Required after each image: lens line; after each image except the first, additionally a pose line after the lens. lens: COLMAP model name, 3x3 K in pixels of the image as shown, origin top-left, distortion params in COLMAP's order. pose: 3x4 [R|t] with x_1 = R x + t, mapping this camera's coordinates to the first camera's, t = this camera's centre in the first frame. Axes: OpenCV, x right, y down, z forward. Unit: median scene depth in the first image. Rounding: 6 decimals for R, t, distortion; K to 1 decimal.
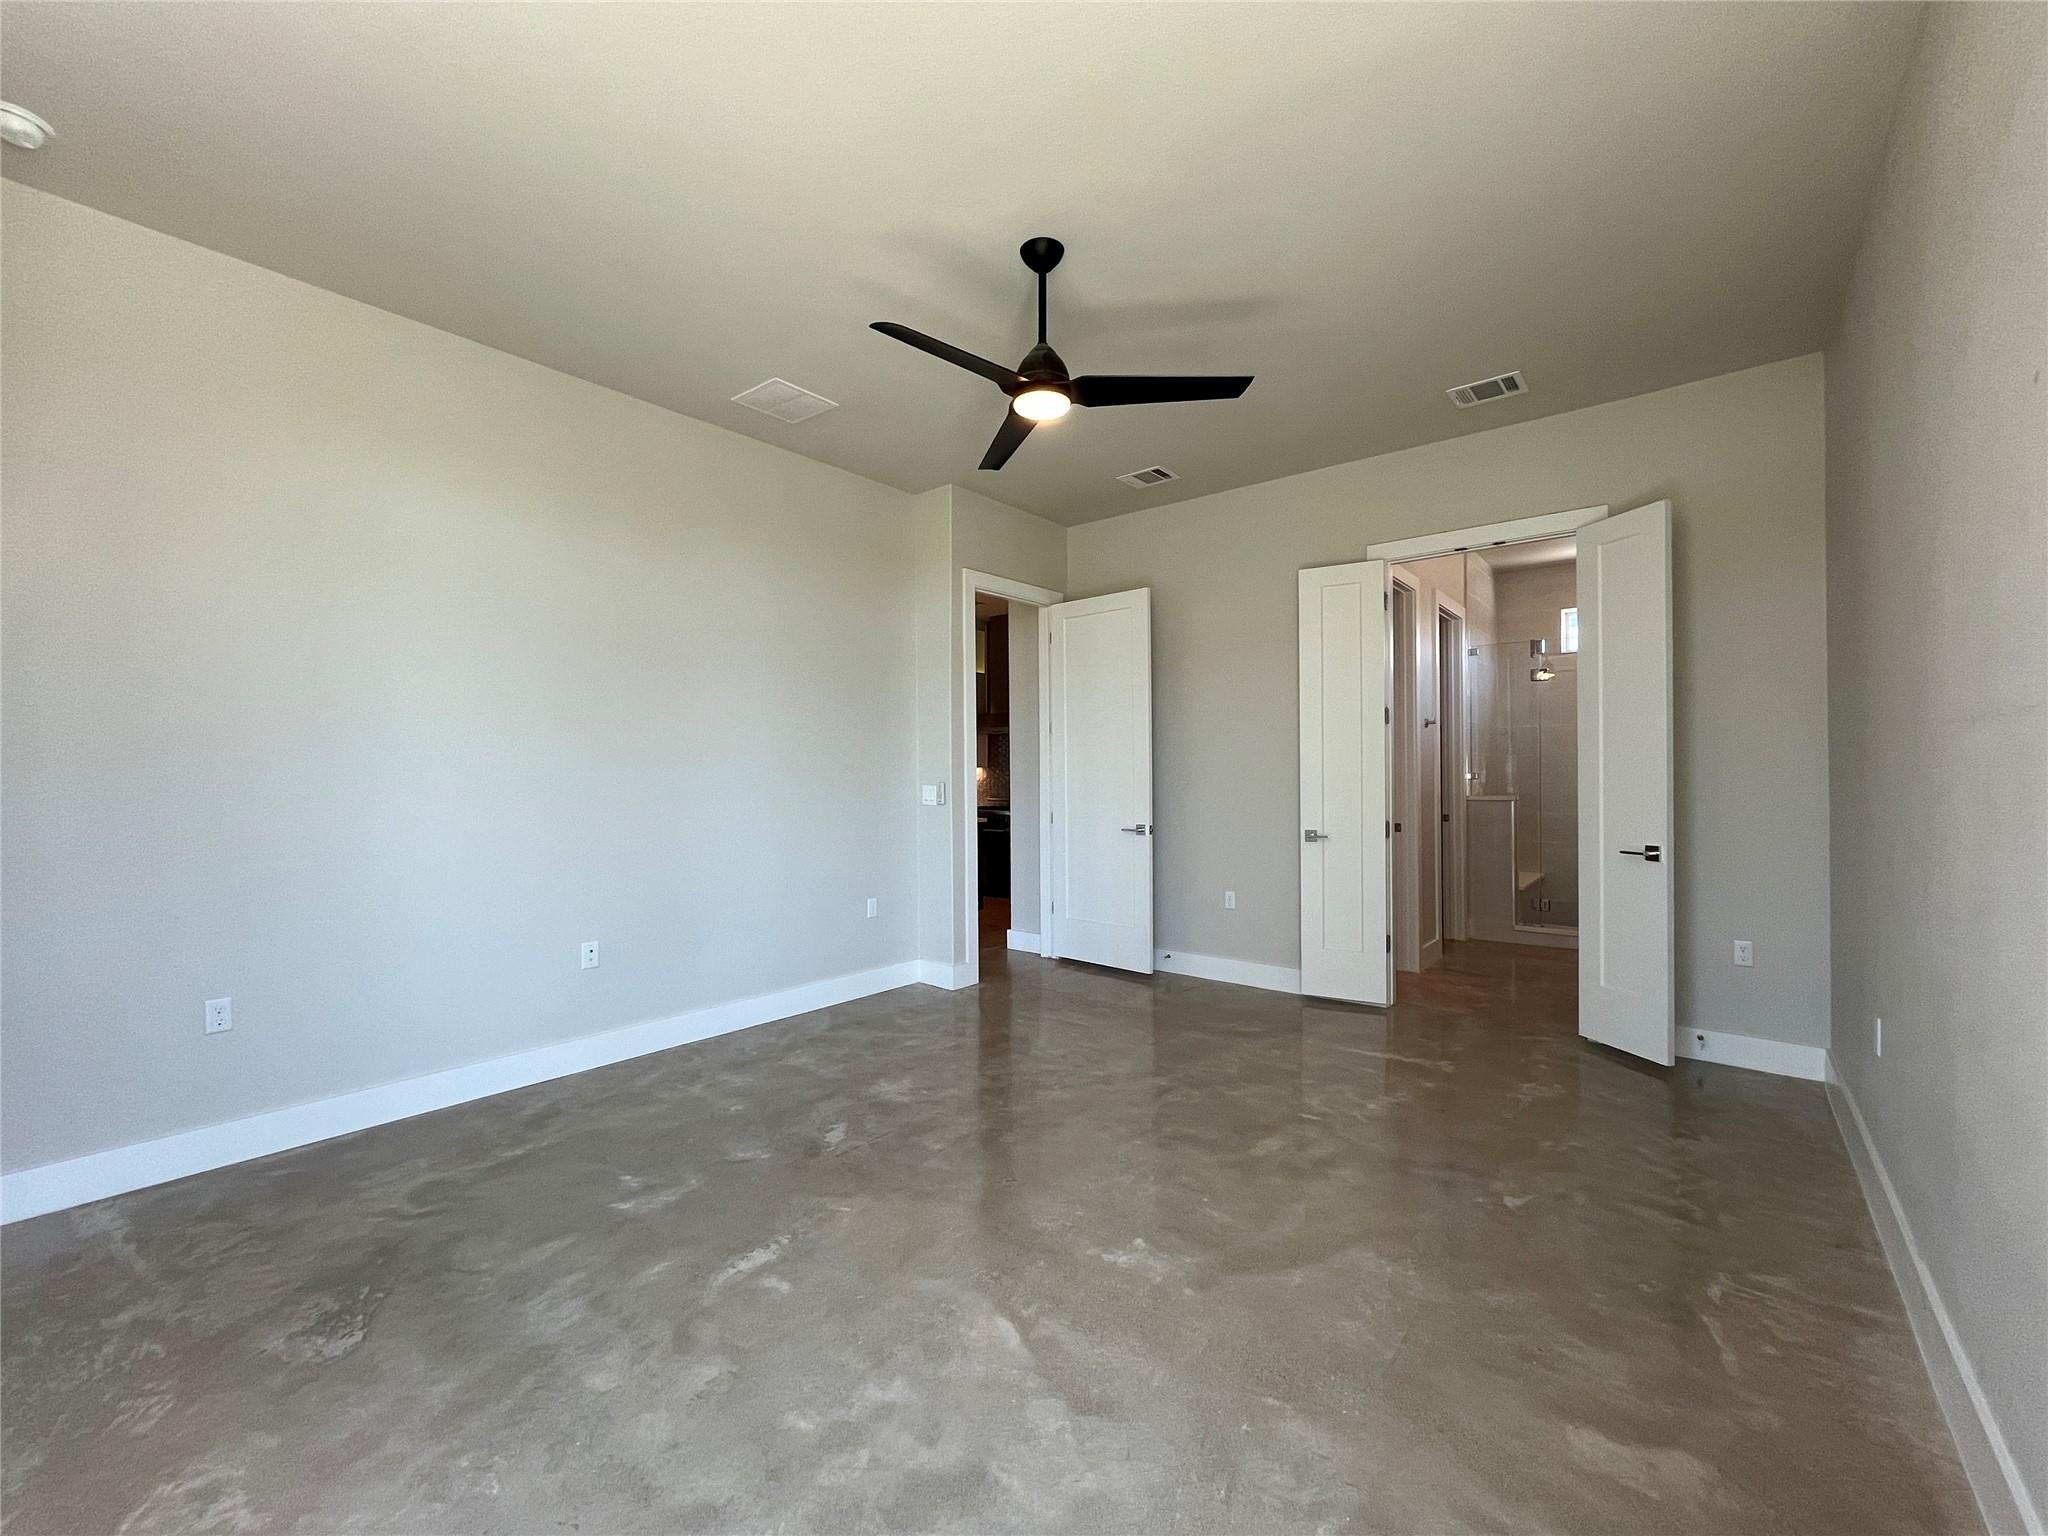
lens RADIAL K [[839.3, 0, 1031.1], [0, 839.3, 770.4], [0, 0, 1]] dist [-0.001495, -0.001439]
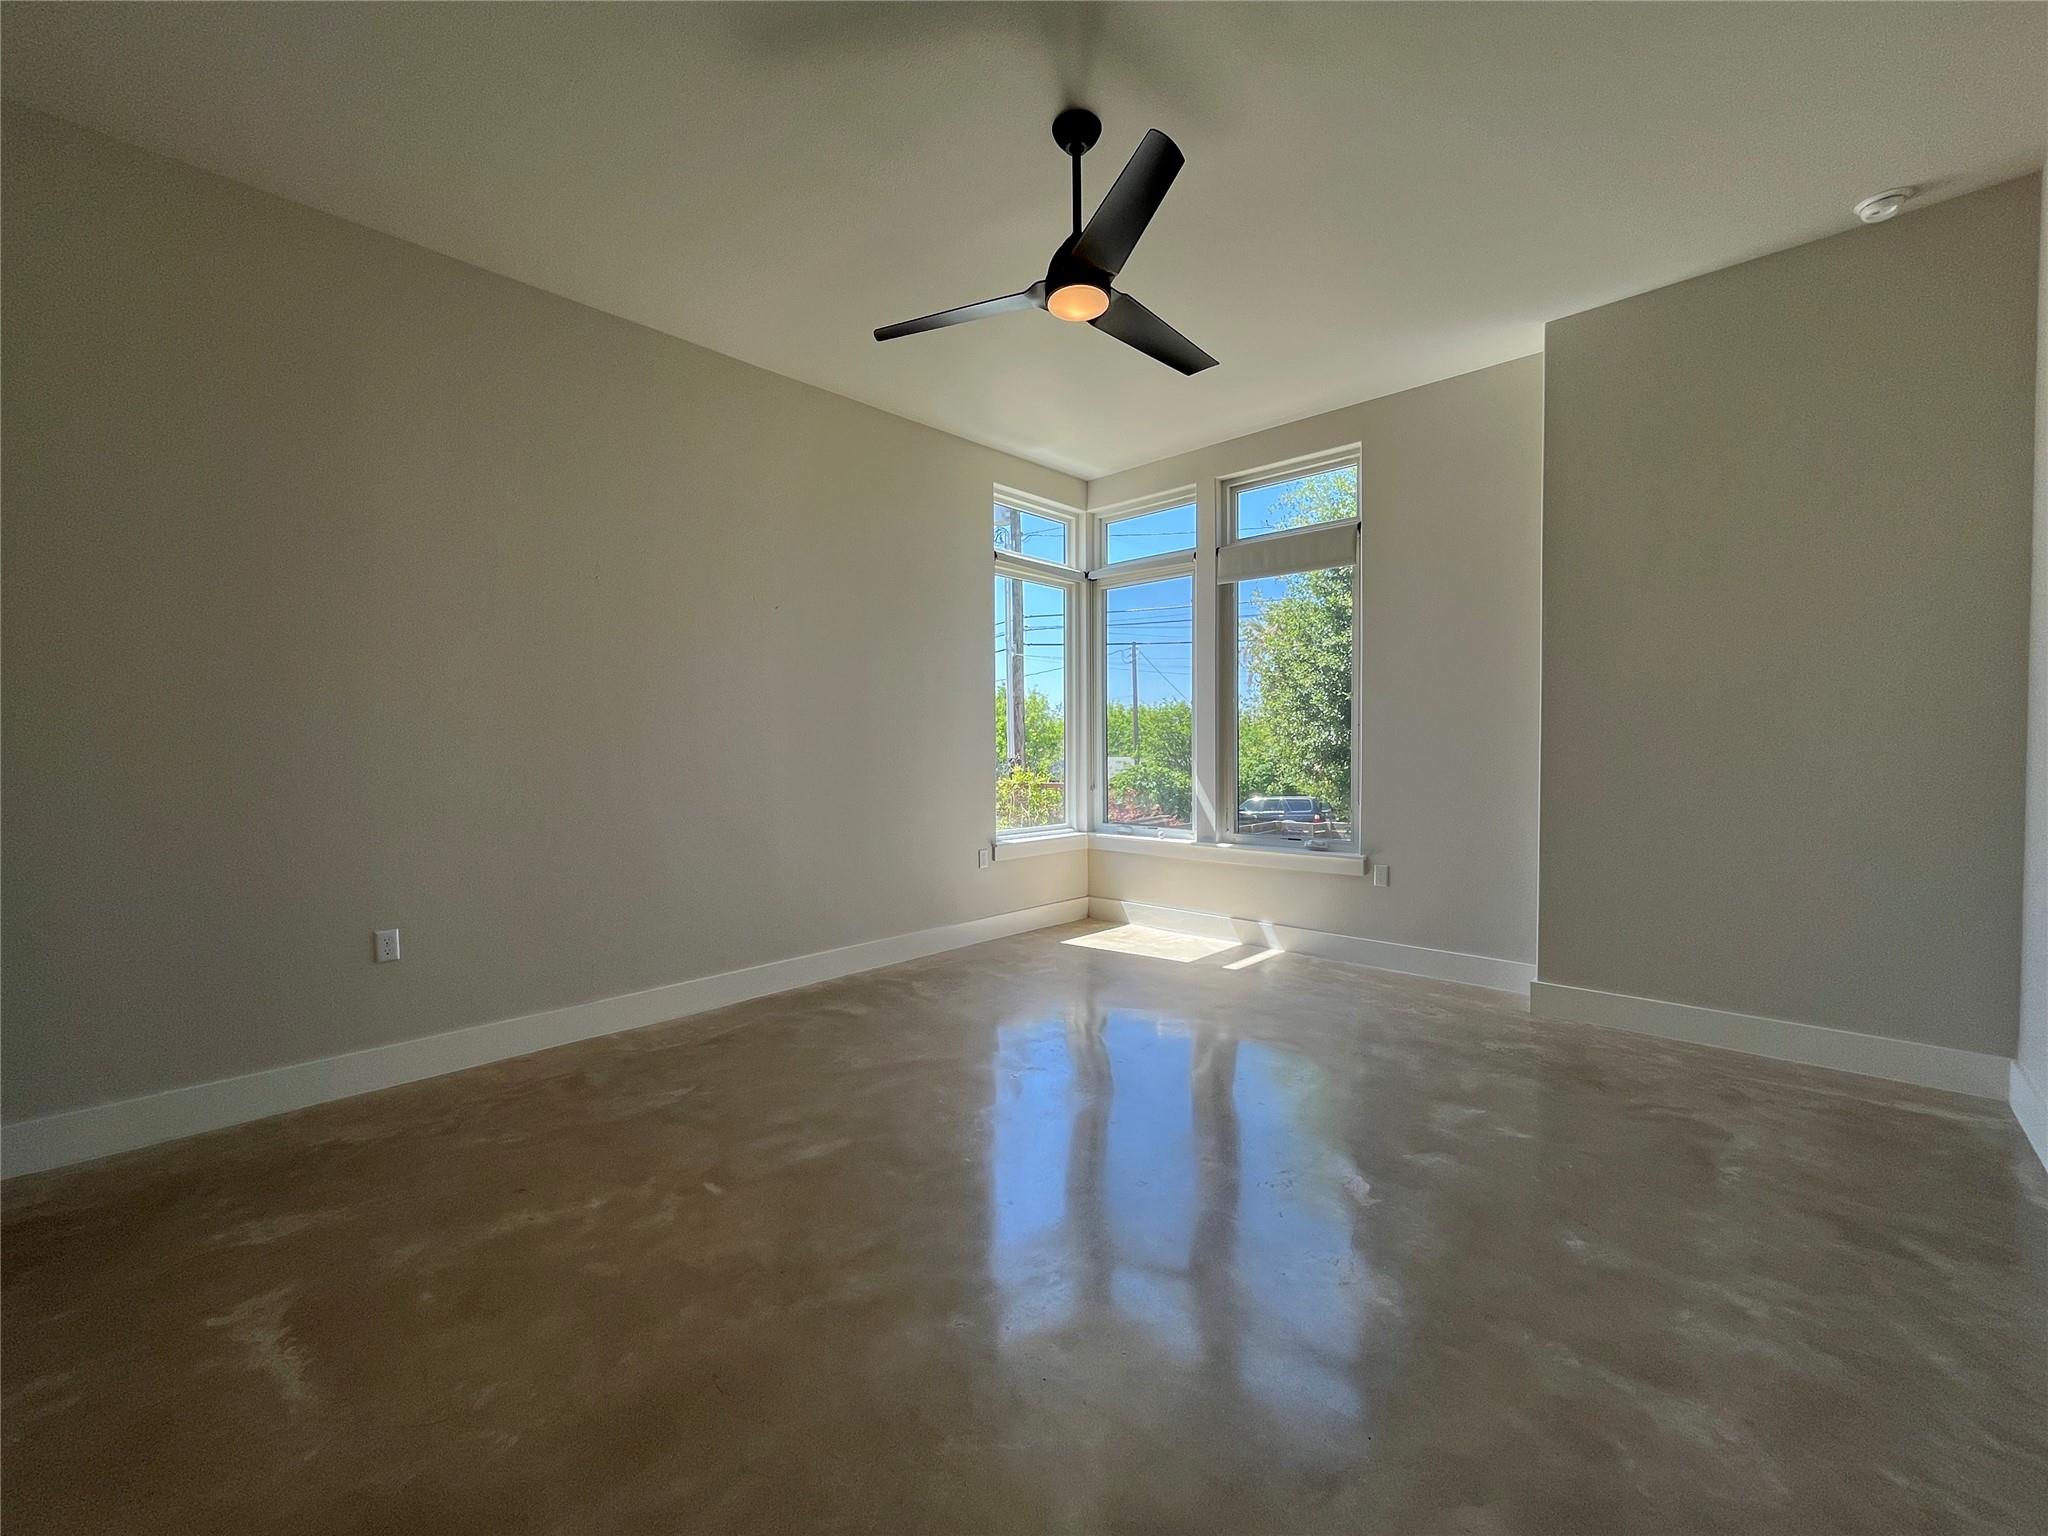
lens RADIAL K [[839.3, 0, 1025.4], [0, 839.3, 760.0], [0, 0, 1]] dist [-0.001495, -0.001439]
pose [[-0.996926, 0.008395, 0.077903, 0.003481], [0.009243, 0.999902, 0.010532, 0.043448], [-0.077807, 0.011220, -0.996905, 1.975037]]
